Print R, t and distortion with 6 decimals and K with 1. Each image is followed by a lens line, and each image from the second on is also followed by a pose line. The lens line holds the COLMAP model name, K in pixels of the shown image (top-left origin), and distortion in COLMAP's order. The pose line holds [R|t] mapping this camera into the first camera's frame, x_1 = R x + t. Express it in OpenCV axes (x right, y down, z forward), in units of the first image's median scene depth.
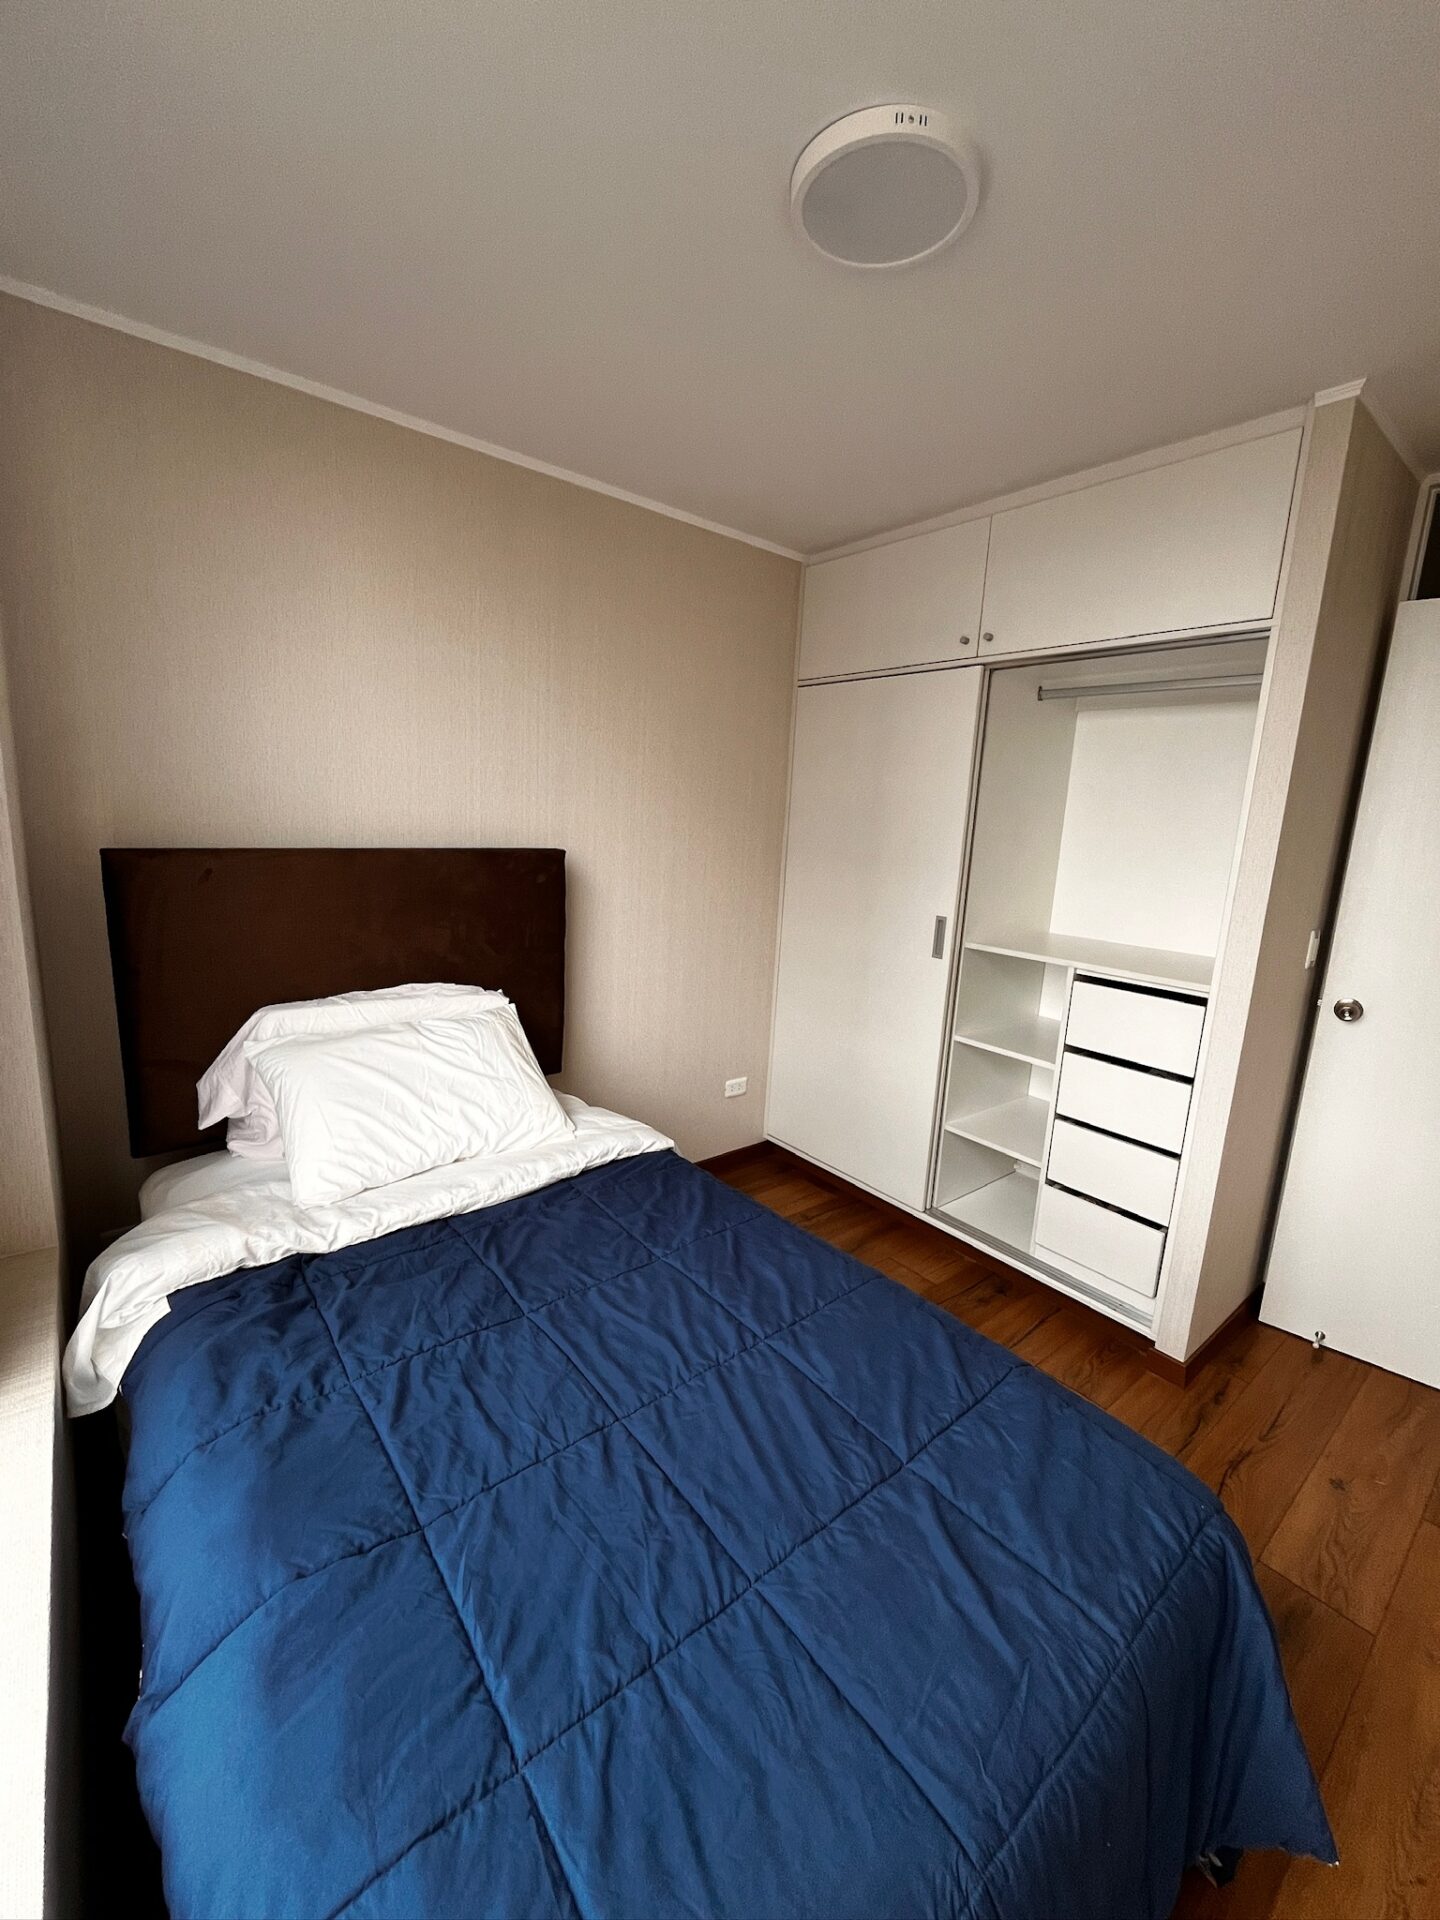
lens RADIAL K [[779.8, 0, 722.0], [0, 779.8, 959.0], [0, 0, 1]] dist [-0.003404, -0.000255]
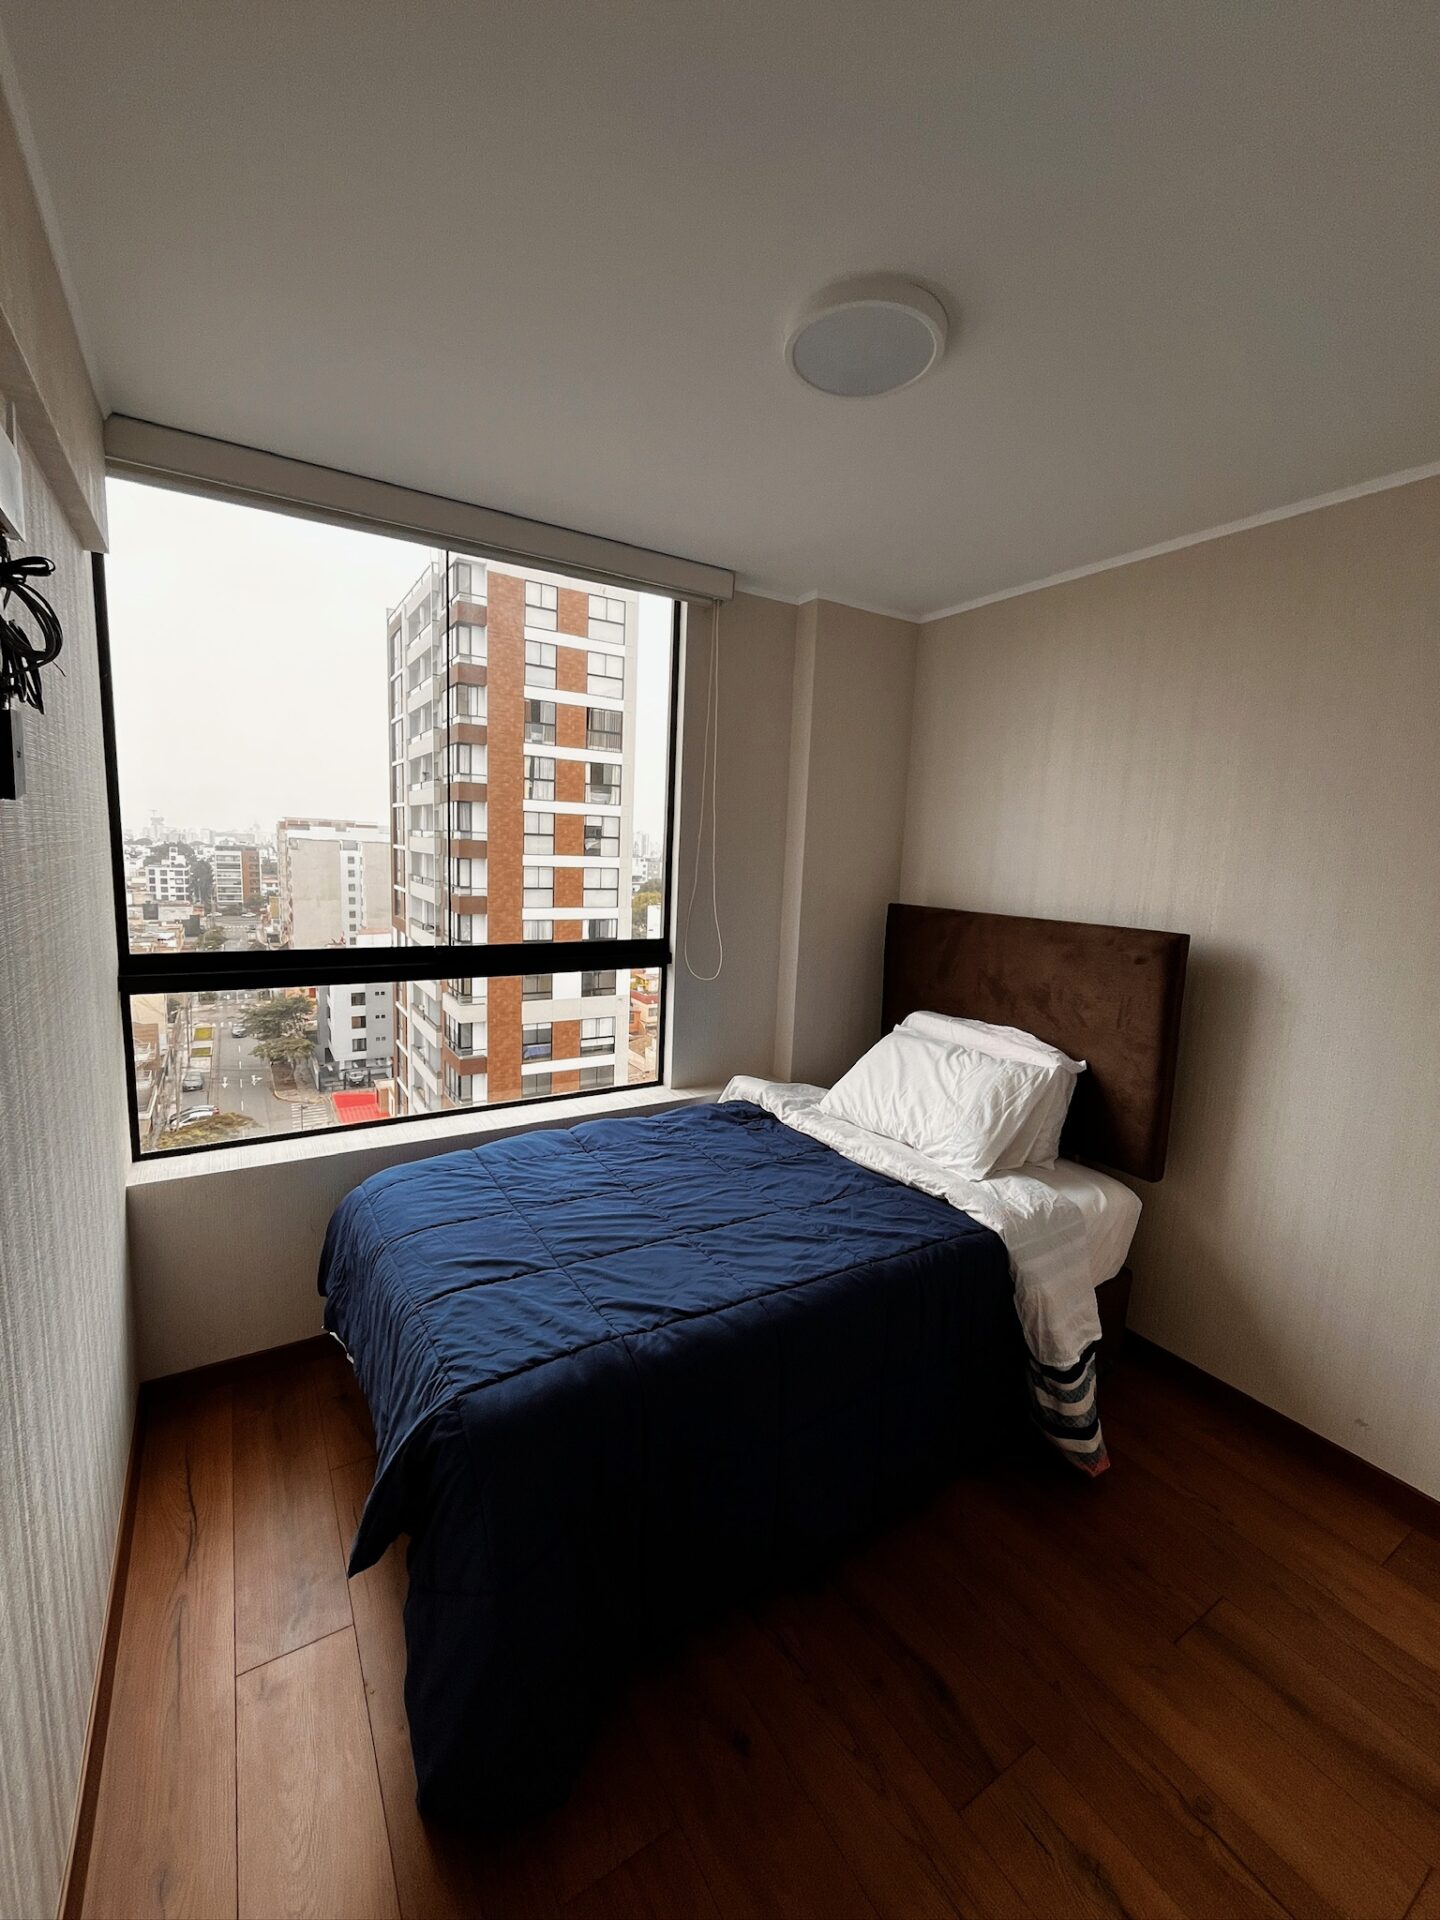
lens RADIAL K [[779.8, 0, 726.4], [0, 779.8, 962.8], [0, 0, 1]] dist [-0.003404, -0.000255]
pose [[-0.116758, 0.095534, -0.988555, 1.243321], [-0.232720, 0.965019, 0.120746, -0.161602], [0.965510, 0.244154, -0.090441, 0.957090]]
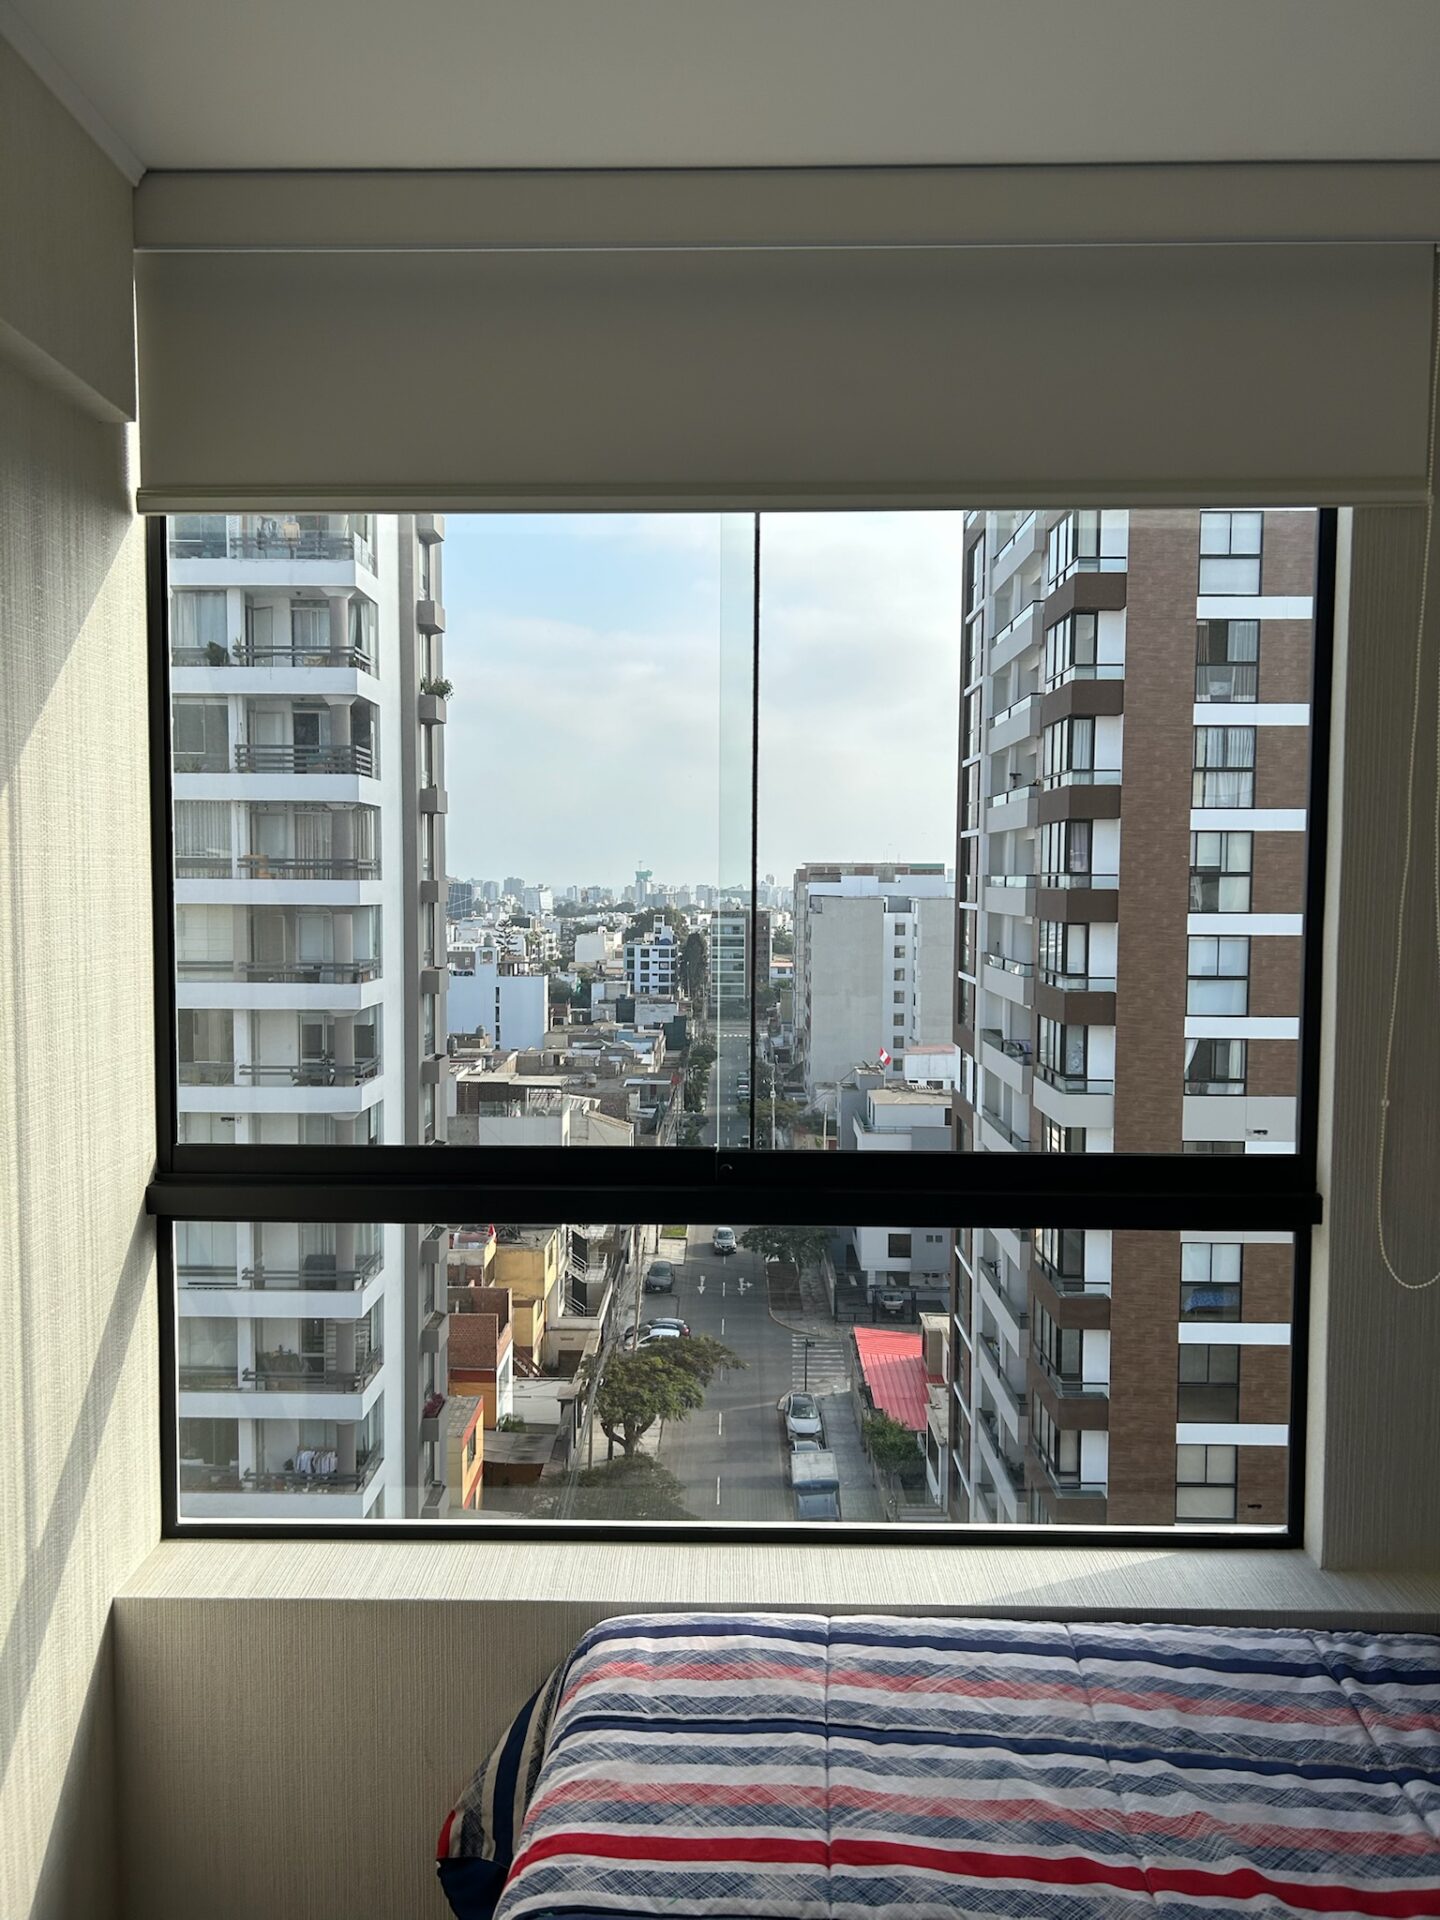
lens RADIAL K [[1441.3, 0, 713.2], [0, 1441.3, 964.0], [0, 0, 1]] dist [0.046138, -0.008615]
pose [[-0.643764, -0.003786, -0.765215, 0.808694], [-0.177263, 0.973526, 0.144312, -0.214924], [0.744410, 0.228547, -0.627392, 1.012765]]
